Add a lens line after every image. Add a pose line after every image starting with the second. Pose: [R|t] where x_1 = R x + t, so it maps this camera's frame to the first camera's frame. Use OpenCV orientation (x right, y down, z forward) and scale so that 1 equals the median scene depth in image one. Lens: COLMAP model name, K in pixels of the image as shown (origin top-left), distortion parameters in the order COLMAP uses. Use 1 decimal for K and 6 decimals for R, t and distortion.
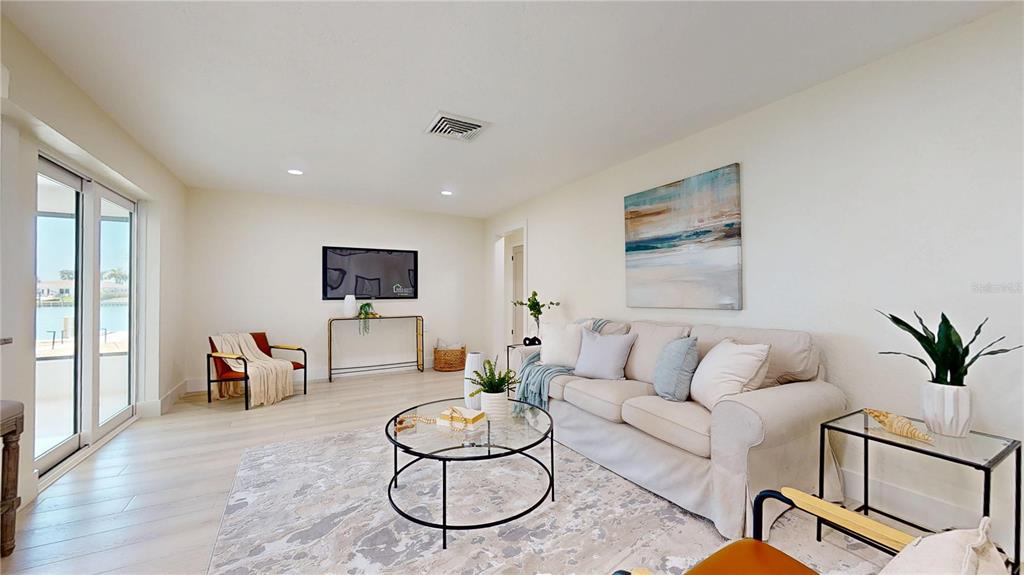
lens RADIAL K [[375.2, 0, 511.2], [0, 375.2, 289.8], [0, 0, 1]] dist [-0.001761, 0.000018]
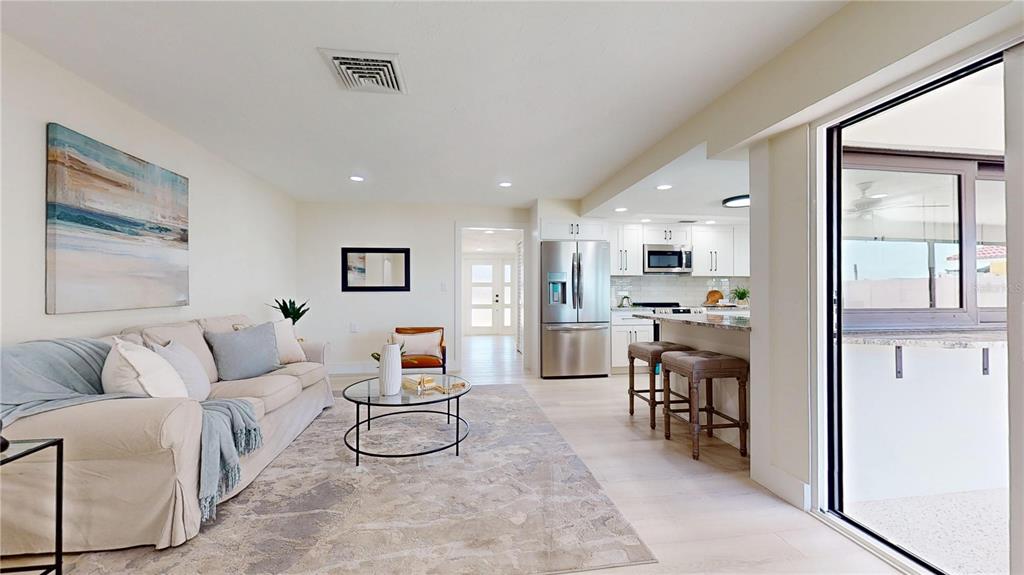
lens RADIAL K [[375.2, 0, 511.2], [0, 375.2, 289.8], [0, 0, 1]] dist [-0.001761, 0.000018]
pose [[-0.932210, 0.001406, 0.361916, -0.666843], [-0.004018, 0.999891, -0.014234, 0.015796], [-0.361896, -0.014723, -0.932102, 1.529725]]
